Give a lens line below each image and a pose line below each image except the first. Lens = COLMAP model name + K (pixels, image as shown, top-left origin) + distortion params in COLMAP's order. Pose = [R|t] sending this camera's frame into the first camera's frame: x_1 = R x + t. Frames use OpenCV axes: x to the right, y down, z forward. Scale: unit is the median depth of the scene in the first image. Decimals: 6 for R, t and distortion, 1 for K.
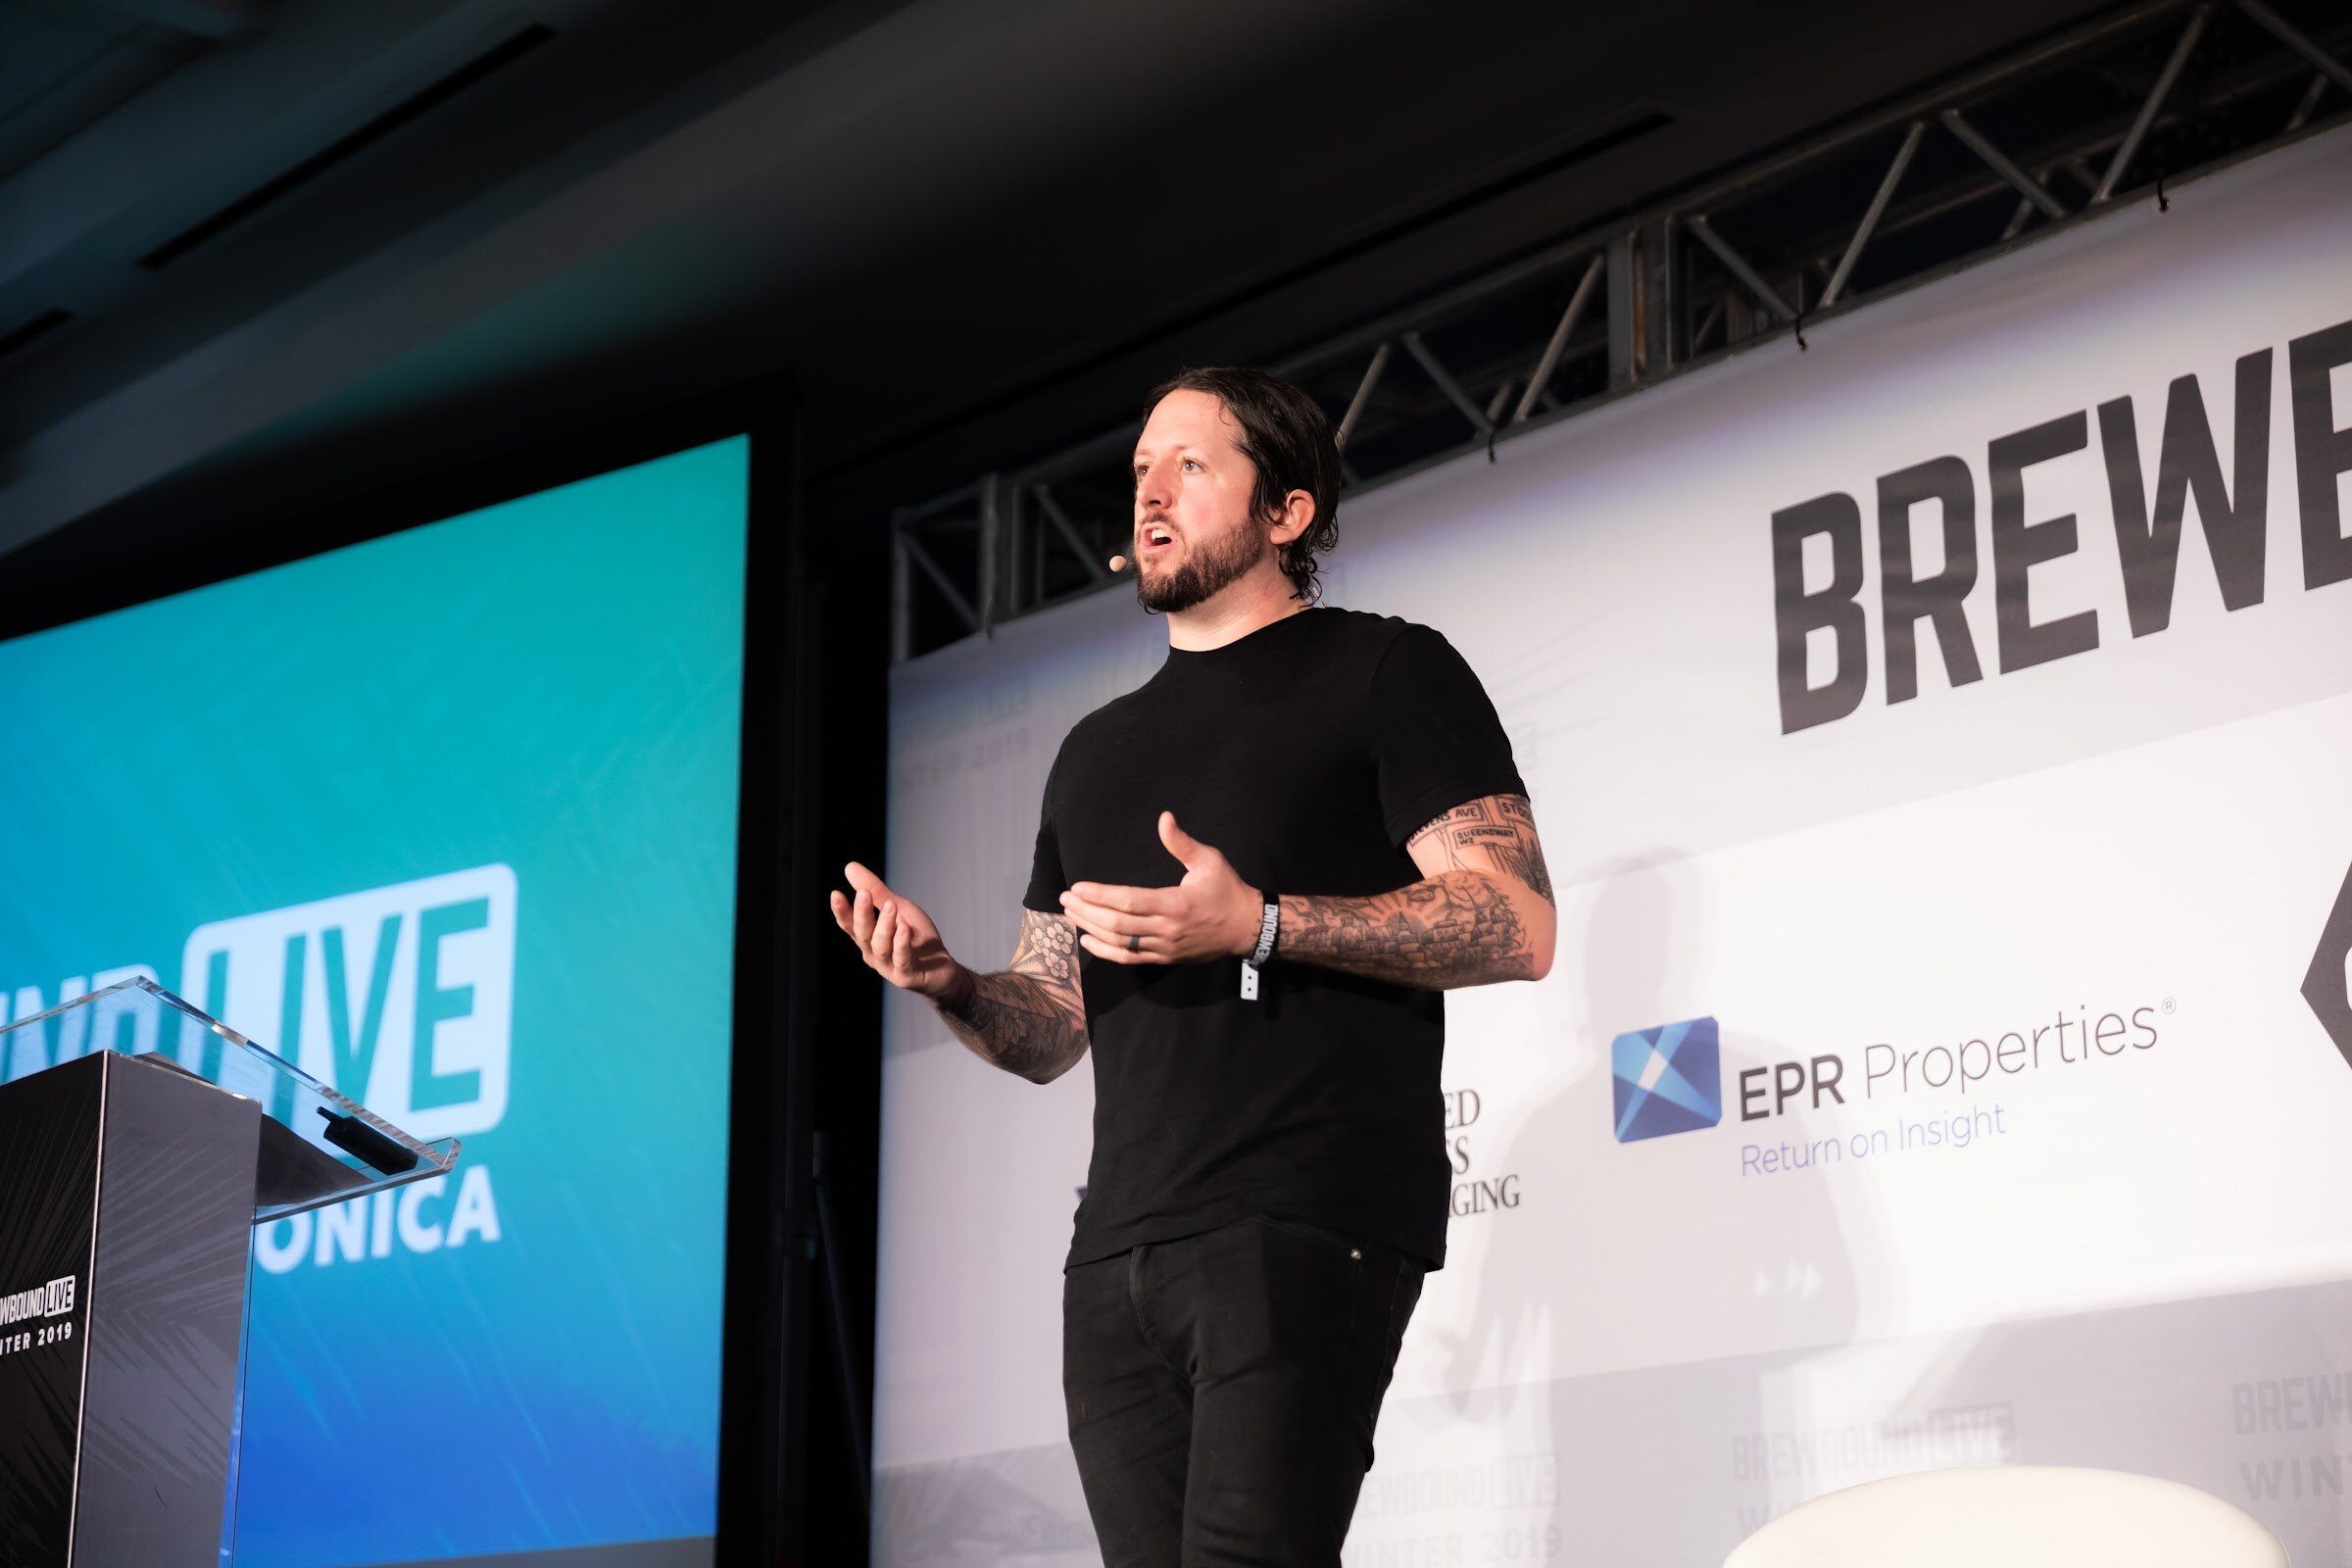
lens RADIAL K [[4329.8, 0, 1305.3], [0, 4329.8, 811.4], [0, 0, 1]] dist [0.238141, -0.320129]
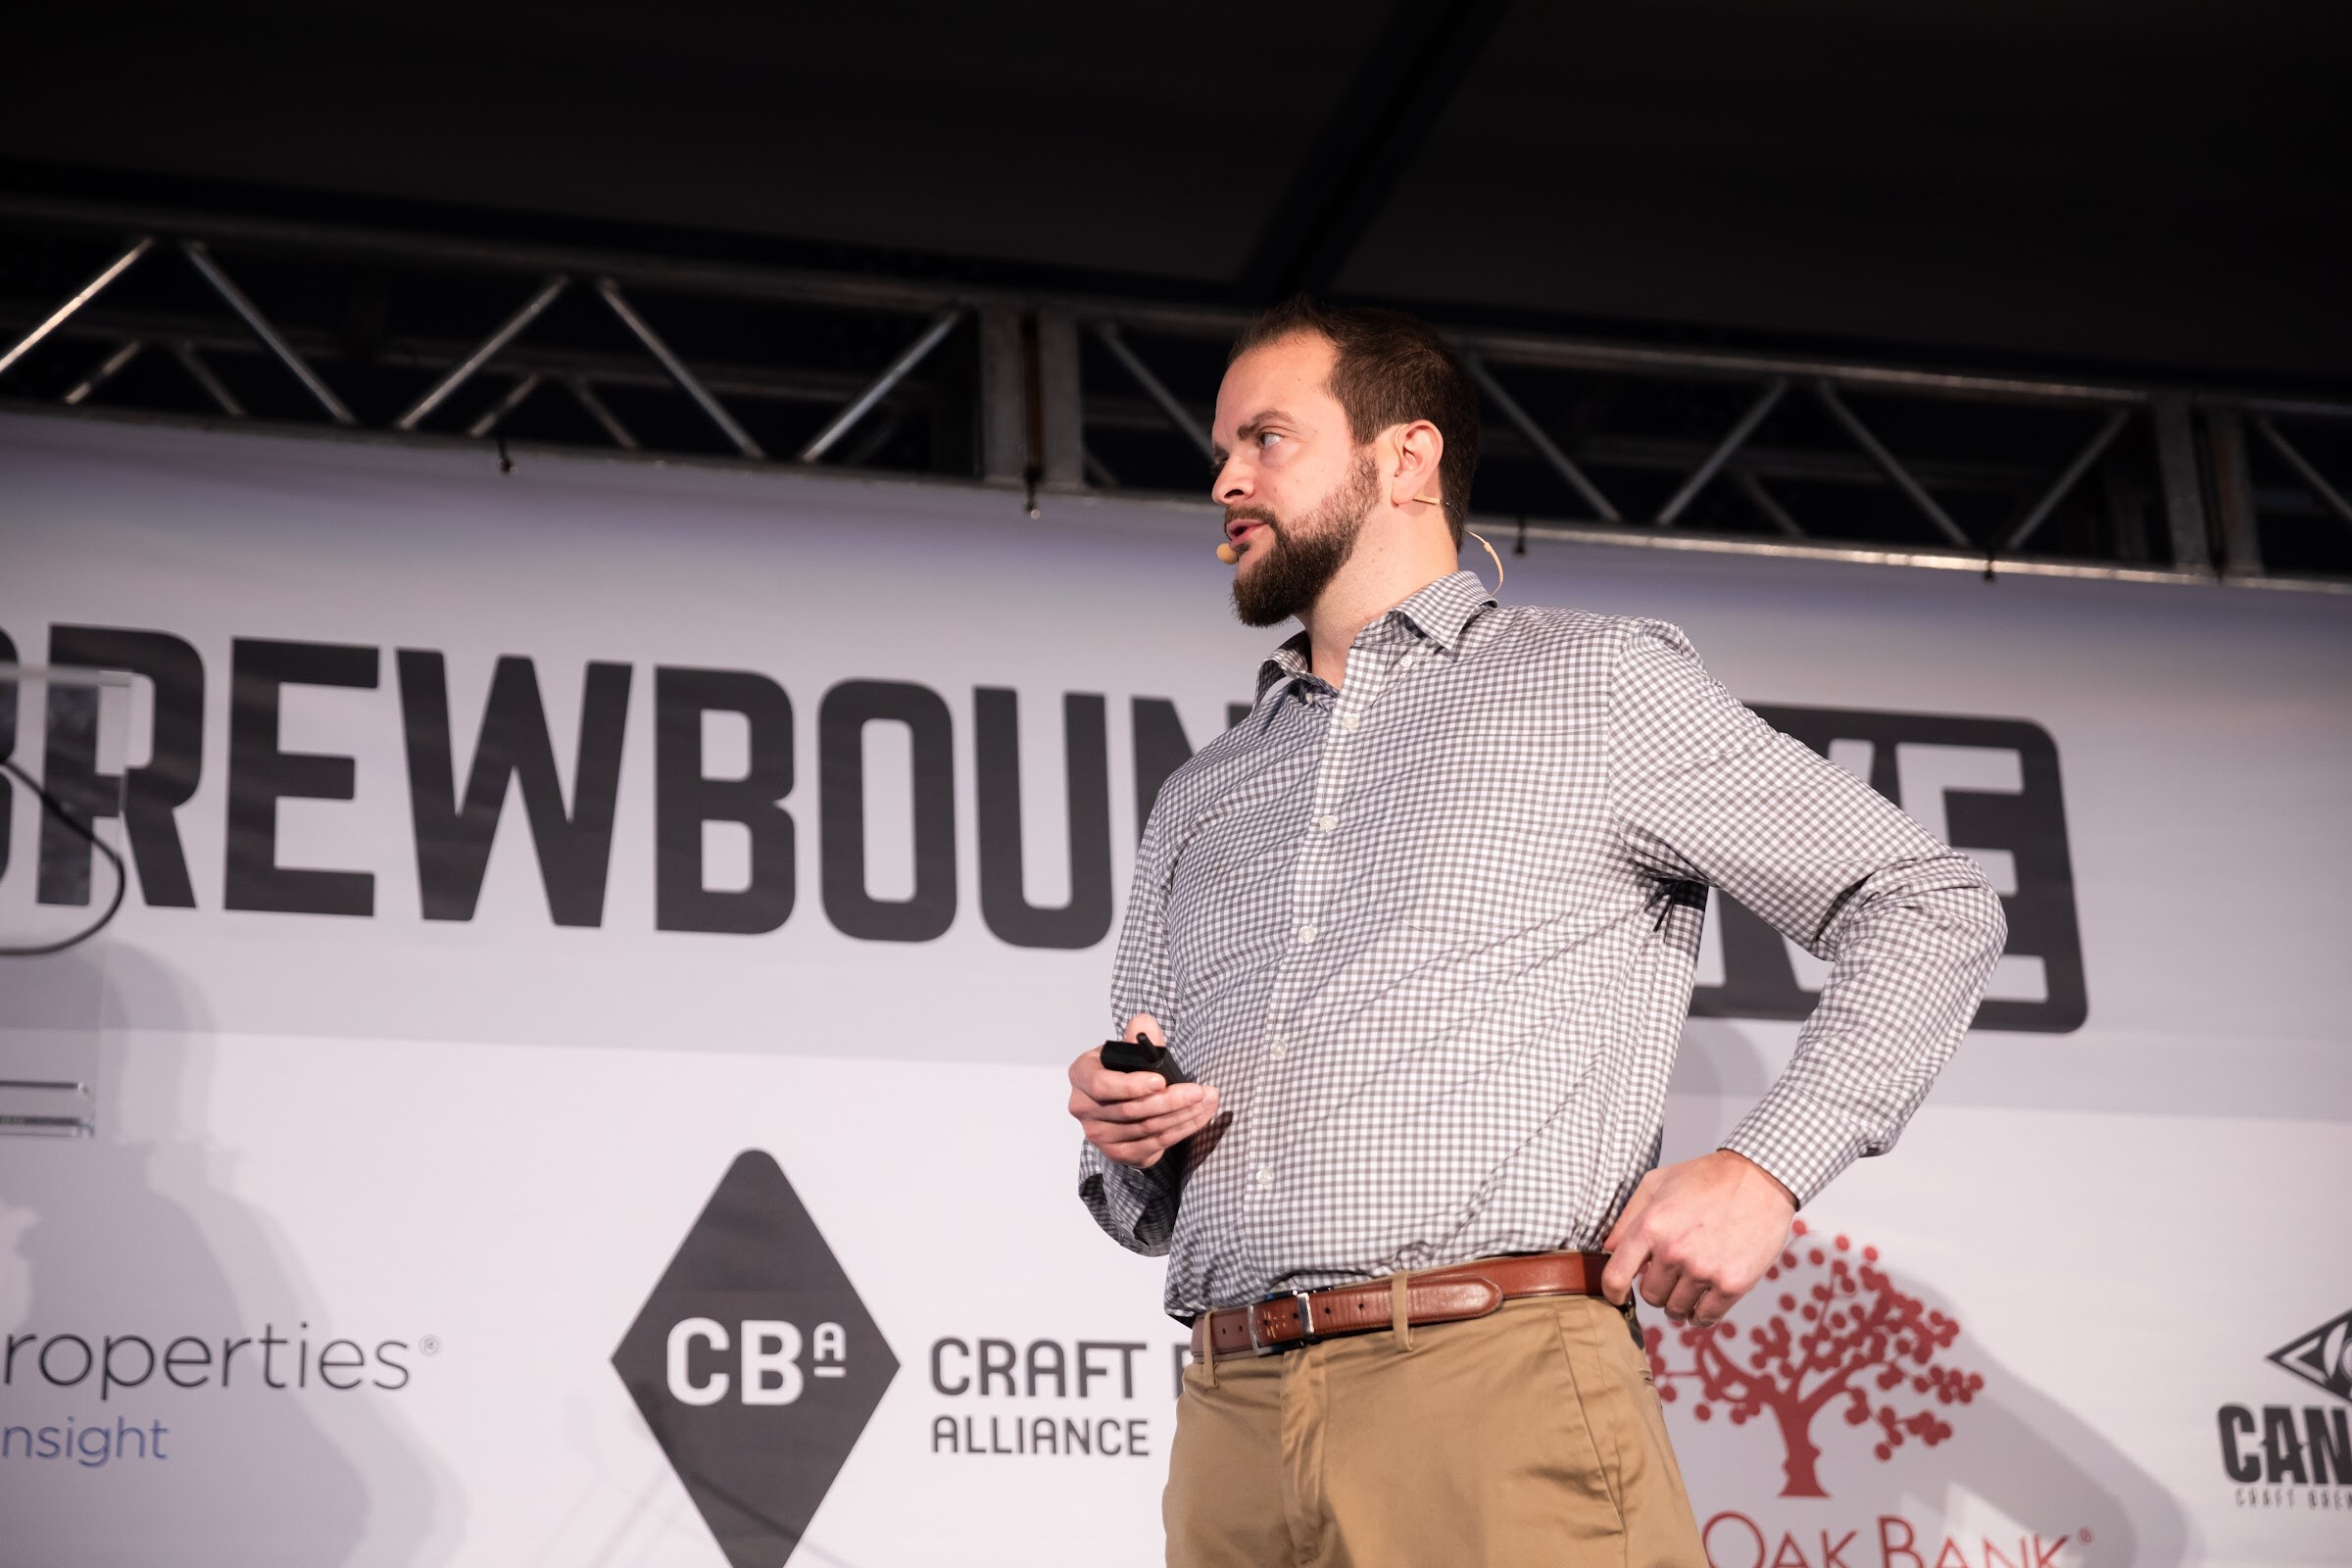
lens RADIAL K [[4329.8, 0, 1305.3], [0, 4329.8, 811.4], [0, 0, 1]] dist [0.238141, -0.320129]
pose [[0.445607, 0.321589, 0.835473, -0.426298], [-0.186232, 0.946134, -0.264856, 0.126066], [-0.875644, -0.037570, 0.481494, 0.394668]]
